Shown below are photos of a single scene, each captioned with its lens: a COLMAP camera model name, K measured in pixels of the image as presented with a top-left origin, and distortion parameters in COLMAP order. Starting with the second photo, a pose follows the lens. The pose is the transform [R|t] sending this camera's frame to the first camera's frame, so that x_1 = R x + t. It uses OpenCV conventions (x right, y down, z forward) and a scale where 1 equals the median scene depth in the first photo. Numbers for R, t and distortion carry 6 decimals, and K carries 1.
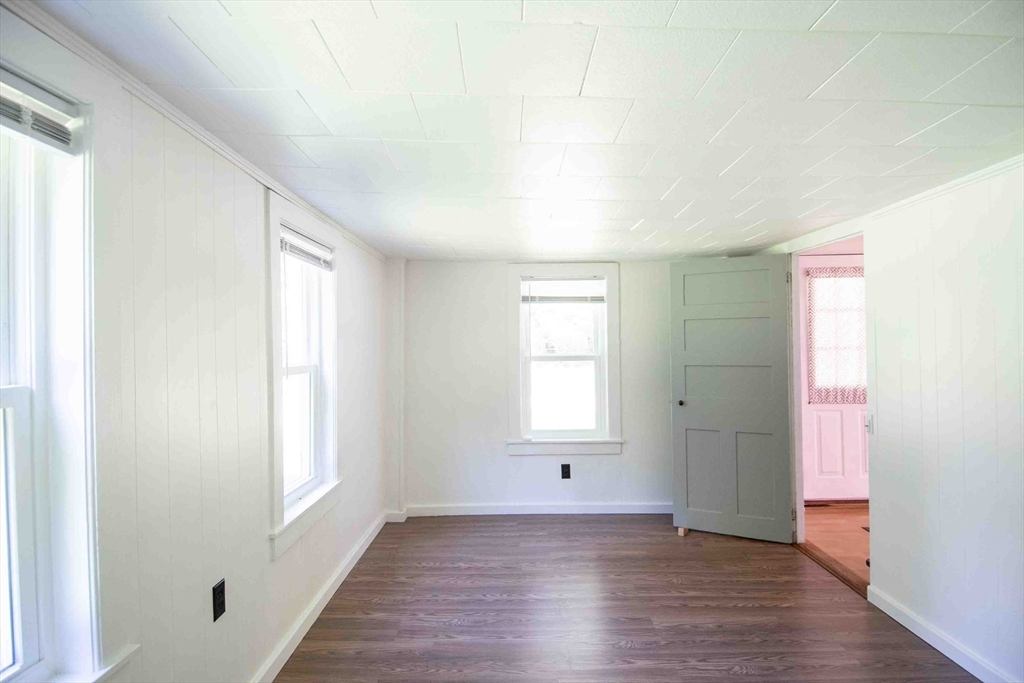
lens RADIAL K [[526.3, 0, 515.2], [0, 526.3, 342.6], [0, 0, 1]] dist [0.007040, -0.009388]
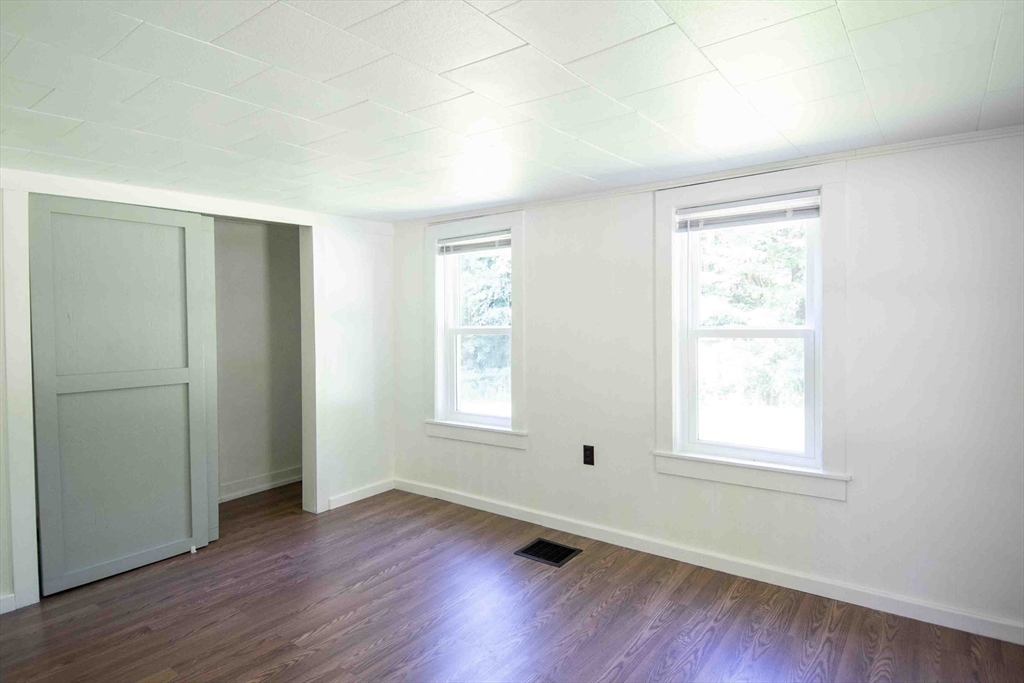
lens RADIAL K [[556.6, 0, 515.7], [0, 556.6, 339.9], [0, 0, 1]] dist [-0.001653, -0.000574]
pose [[-0.604783, 0.025388, -0.795985, 0.715904], [0.014973, 0.999678, 0.020508, 0.040955], [0.796249, 0.000484, -0.604969, 1.299667]]
